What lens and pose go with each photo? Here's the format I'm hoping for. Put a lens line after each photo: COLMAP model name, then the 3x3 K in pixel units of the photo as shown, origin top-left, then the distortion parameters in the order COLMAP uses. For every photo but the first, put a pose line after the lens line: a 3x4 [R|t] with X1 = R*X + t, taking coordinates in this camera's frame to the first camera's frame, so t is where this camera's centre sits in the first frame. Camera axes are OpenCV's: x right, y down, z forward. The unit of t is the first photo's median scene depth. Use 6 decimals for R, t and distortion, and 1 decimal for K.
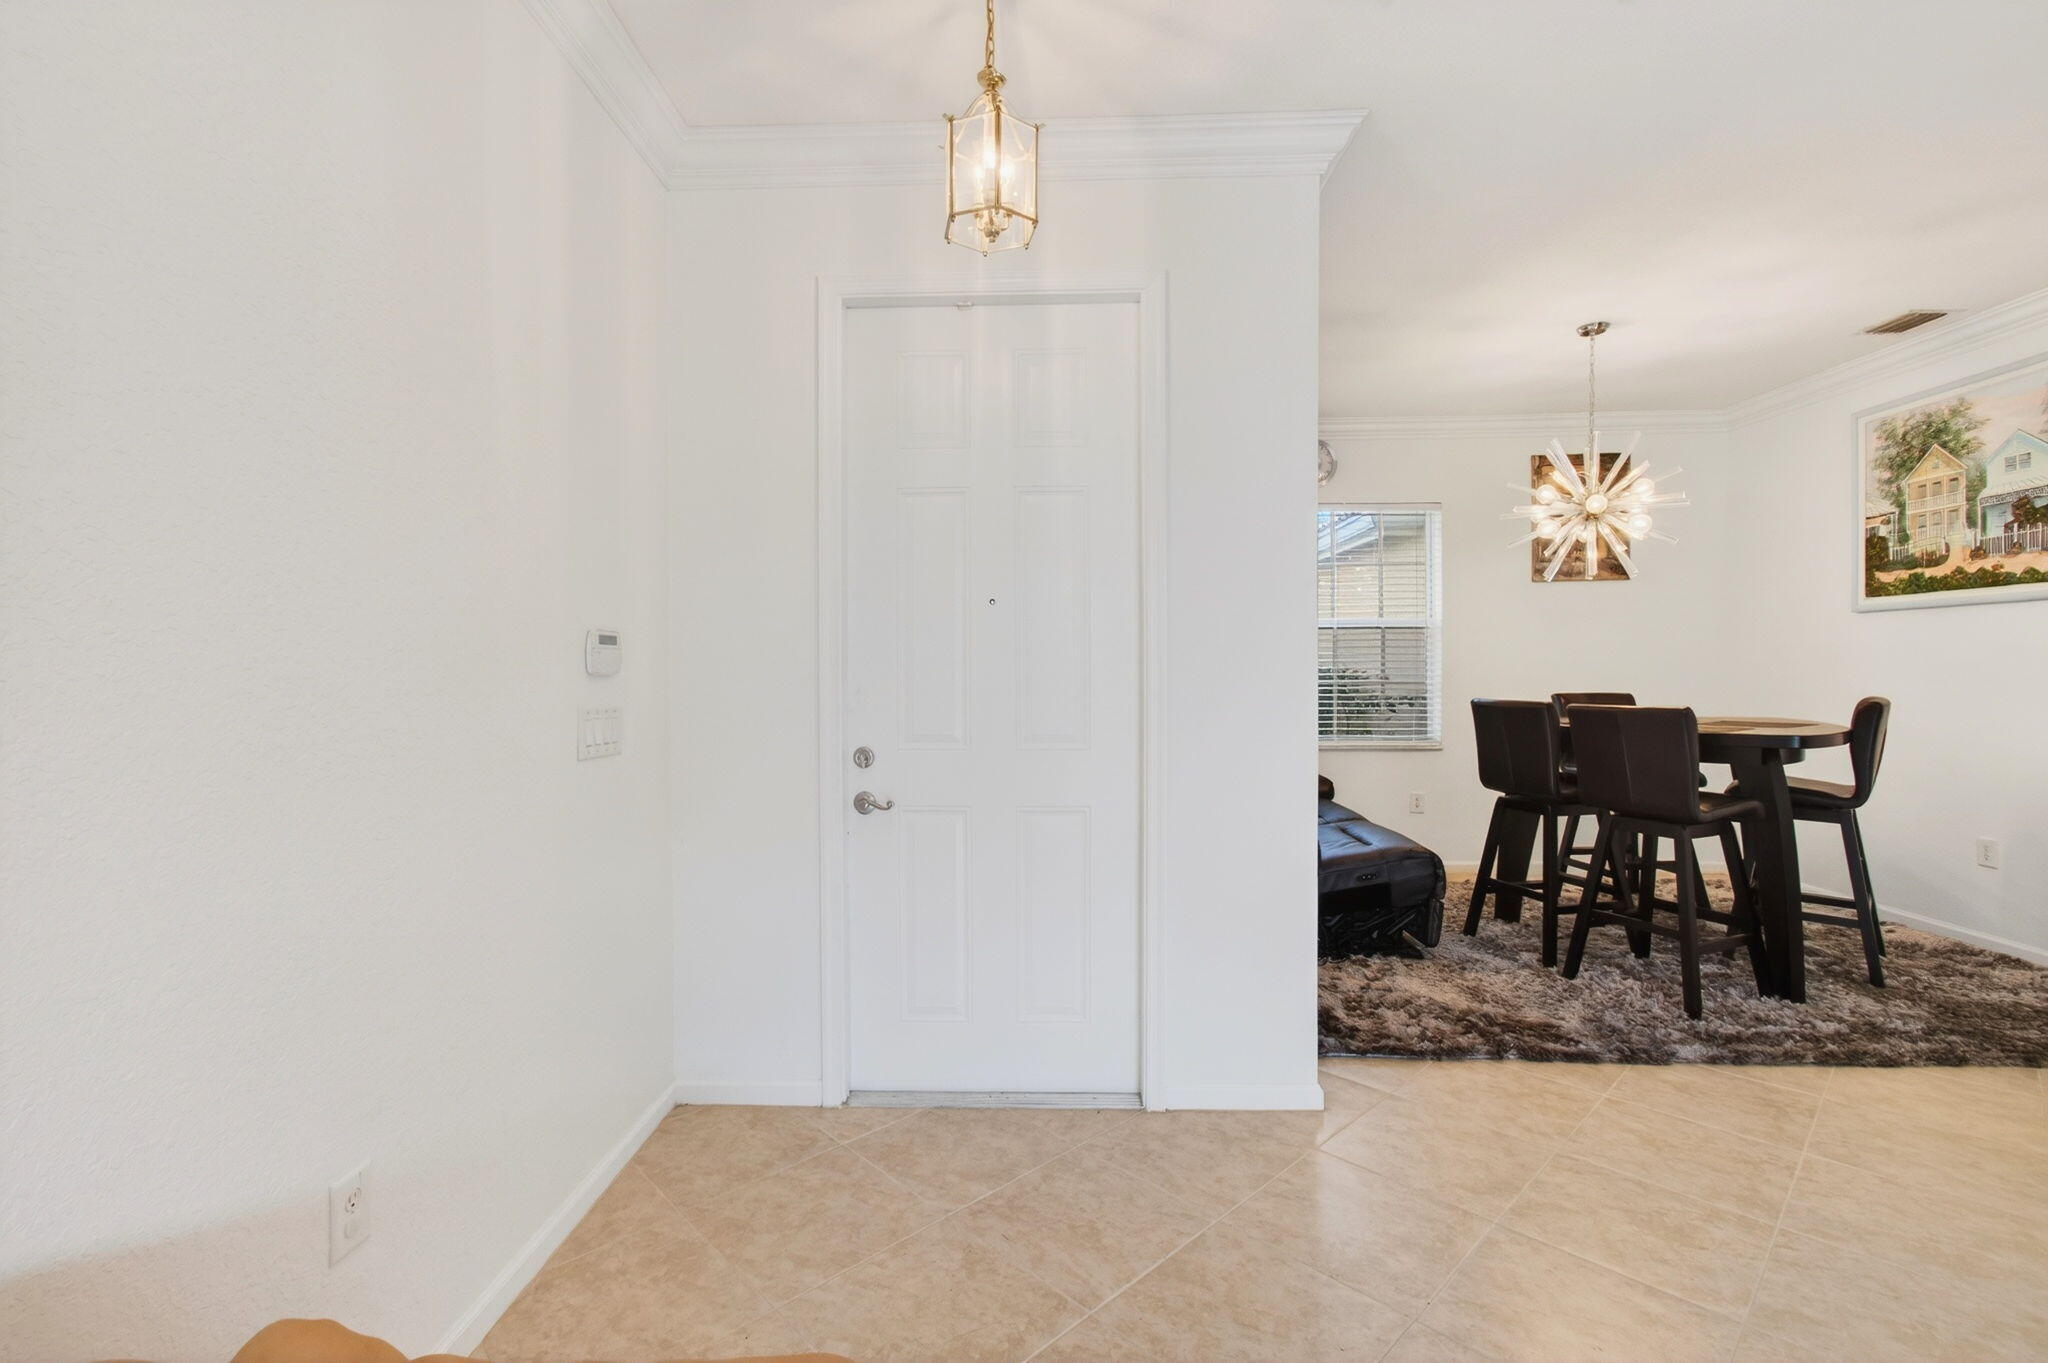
lens RADIAL K [[907.6, 0, 1025.7], [0, 907.6, 687.3], [0, 0, 1]] dist [-0.000951, 0.002849]
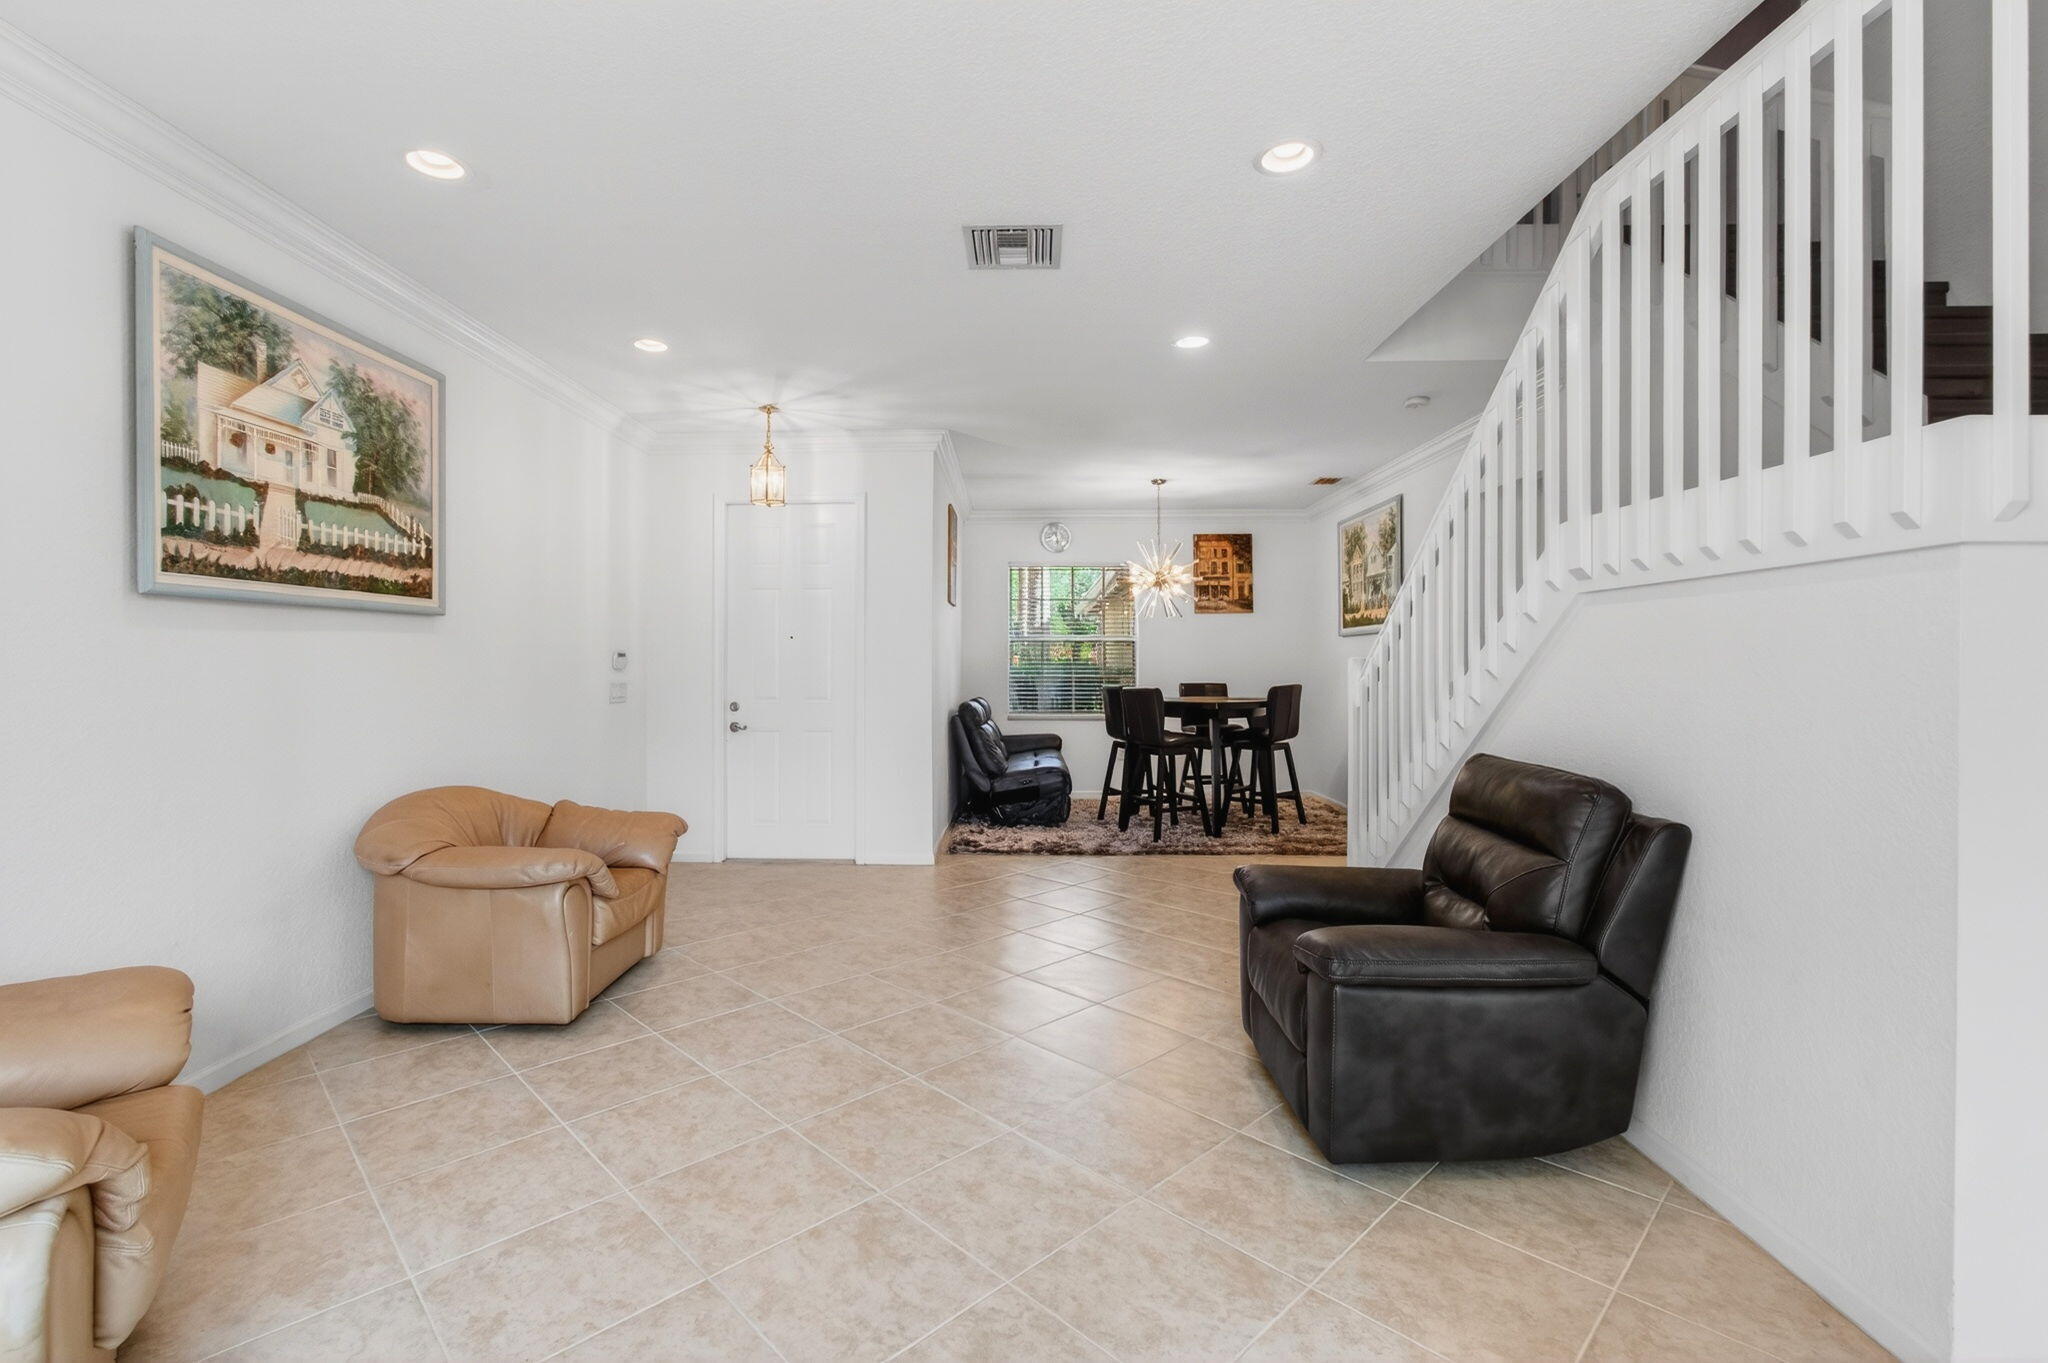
lens RADIAL K [[907.6, 0, 1015.3], [0, 907.6, 669.3], [0, 0, 1]] dist [-0.000951, 0.002849]
pose [[0.999960, 0.006339, -0.006381, 0.365635], [-0.006448, 0.999831, -0.017212, 0.013894], [0.006271, 0.017253, 0.999831, -0.851421]]
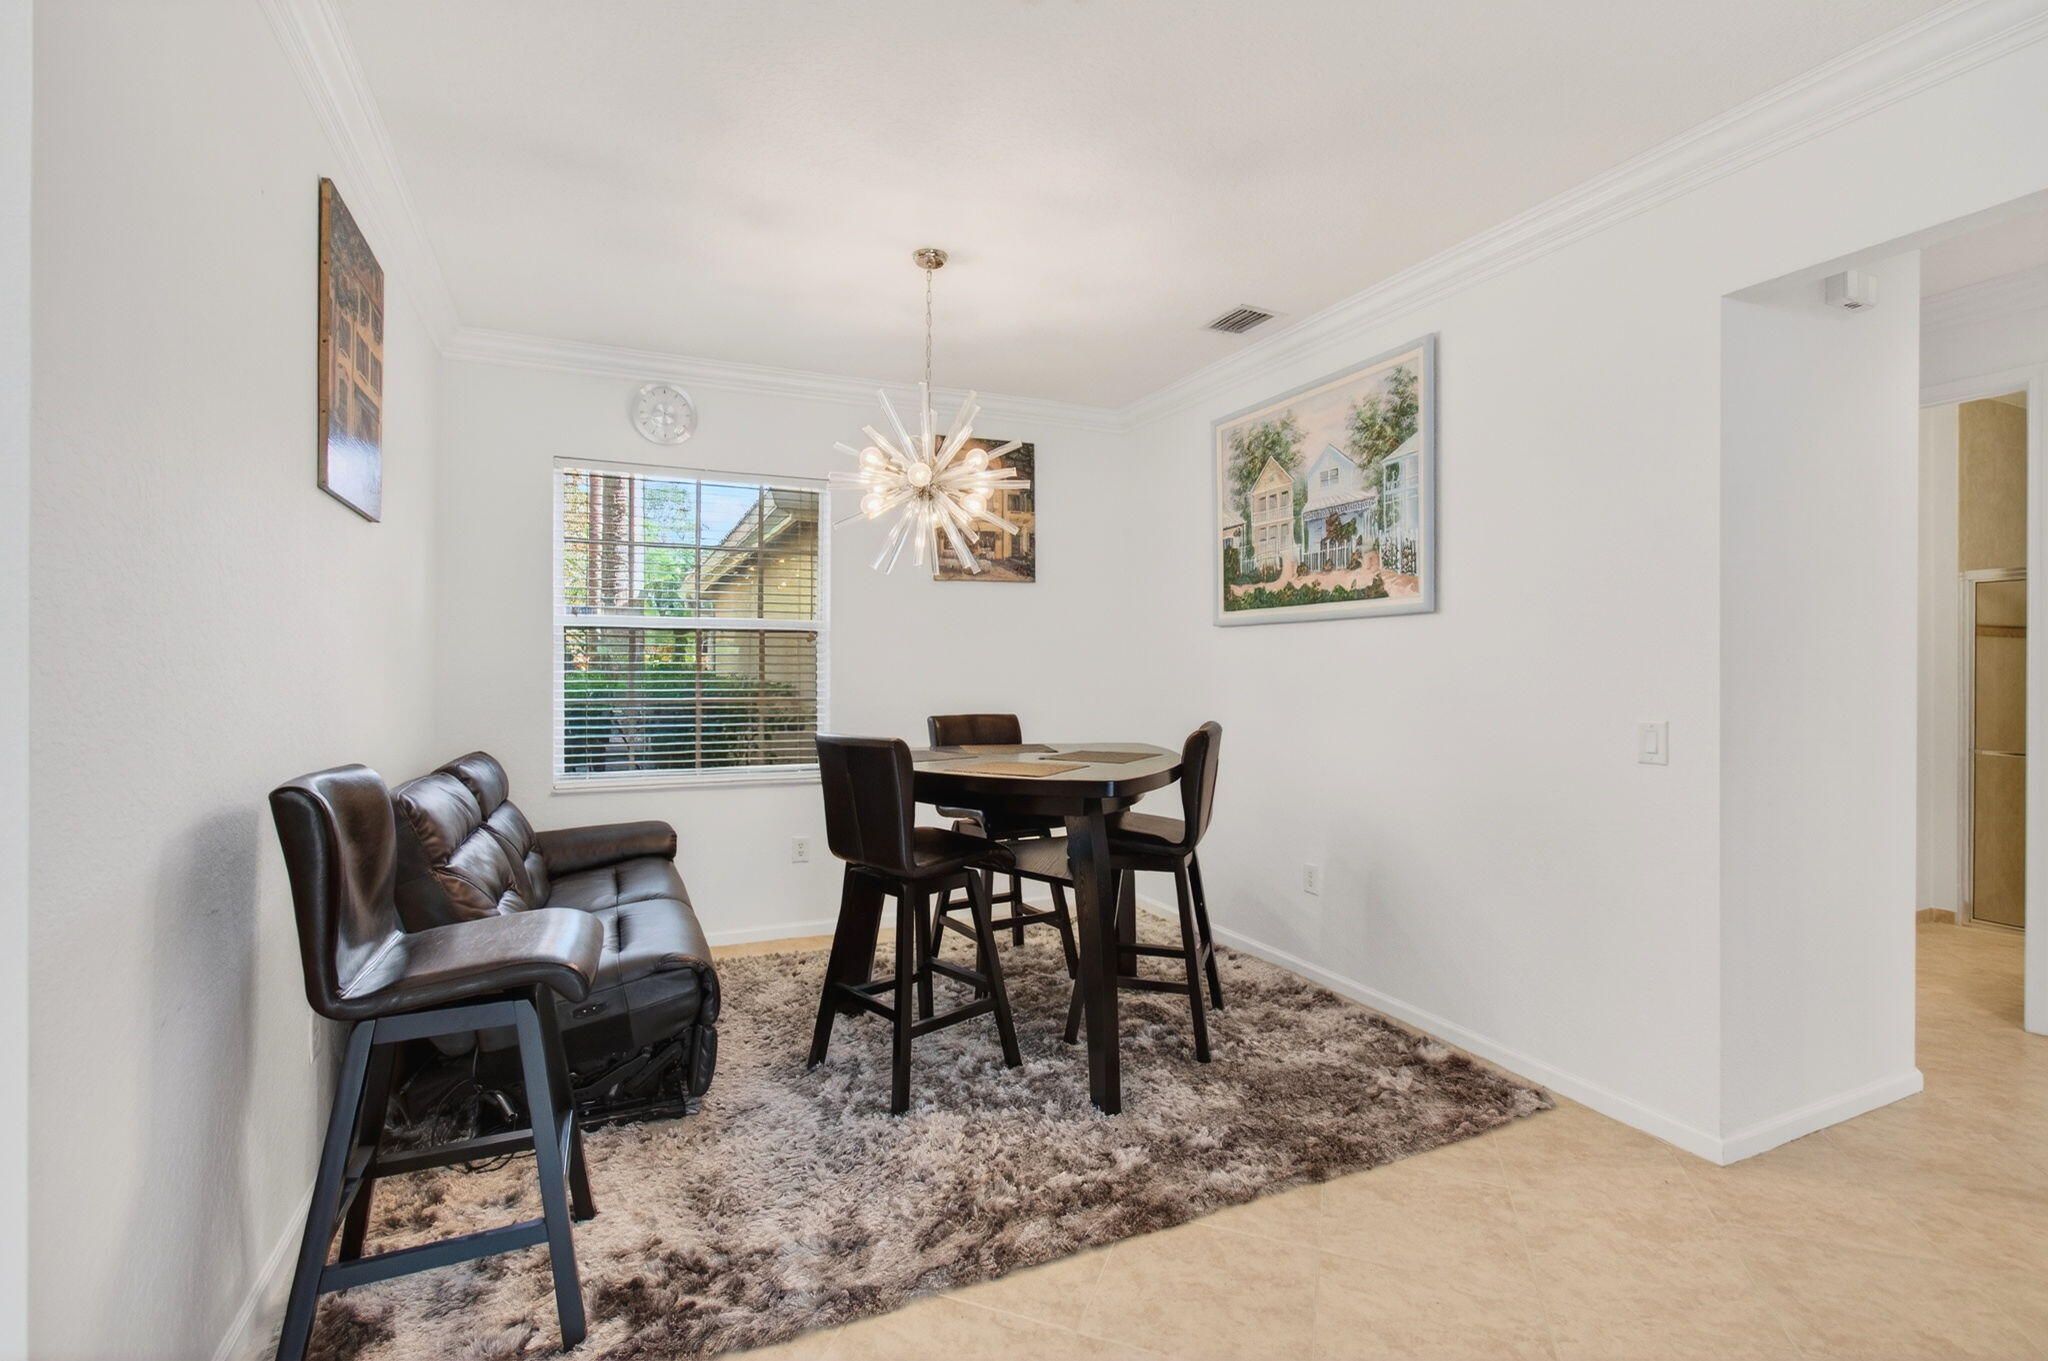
lens RADIAL K [[907.6, 0, 1032.6], [0, 907.6, 670.3], [0, 0, 1]] dist [-0.000951, 0.002849]
pose [[0.896854, 0.006637, 0.442277, 0.372918], [0.002111, 0.999812, -0.019283, -0.022223], [-0.442322, 0.018227, 0.896671, 0.269338]]
